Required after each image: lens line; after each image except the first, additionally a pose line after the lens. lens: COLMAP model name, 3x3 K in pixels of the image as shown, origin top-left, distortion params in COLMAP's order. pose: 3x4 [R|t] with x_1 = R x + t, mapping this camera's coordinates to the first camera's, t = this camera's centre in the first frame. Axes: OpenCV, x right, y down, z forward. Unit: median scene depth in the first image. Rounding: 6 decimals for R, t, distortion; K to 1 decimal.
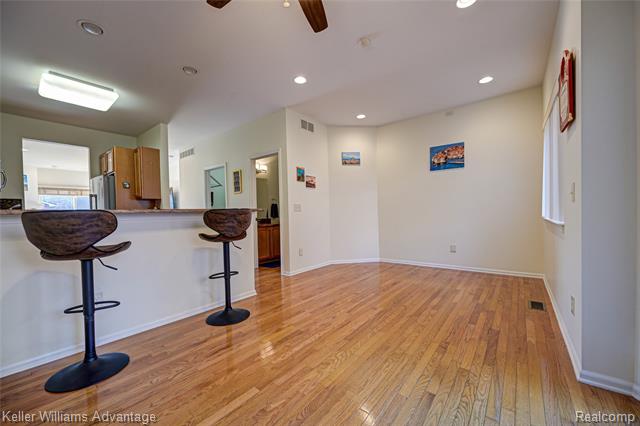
lens RADIAL K [[242.7, 0, 316.4], [0, 242.7, 215.9], [0, 0, 1]] dist [-0.003335, -0.000336]
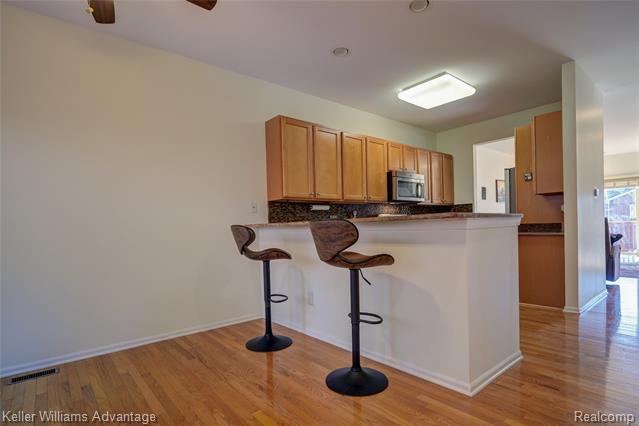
lens RADIAL K [[330.5, 0, 336.7], [0, 330.5, 235.1], [0, 0, 1]] dist [-0.002010, 0.001730]
pose [[-0.168798, 0.054089, -0.984165, 0.383089], [0.022582, 0.998443, 0.051000, -0.024043], [0.985392, -0.013616, -0.169757, 0.819246]]
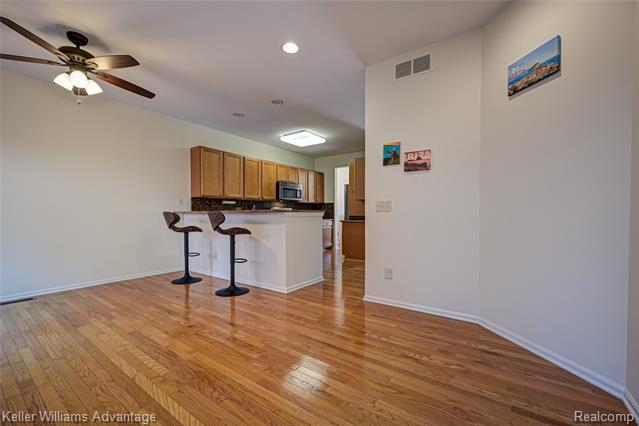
lens RADIAL K [[255.7, 0, 345.4], [0, 255.7, 220.6], [0, 0, 1]] dist [-0.001048, 0.000311]
pose [[0.117790, 0.046939, -0.991929, 0.809014], [-0.011523, 0.998880, 0.045899, -0.034213], [0.992972, 0.006024, 0.118199, 1.076879]]
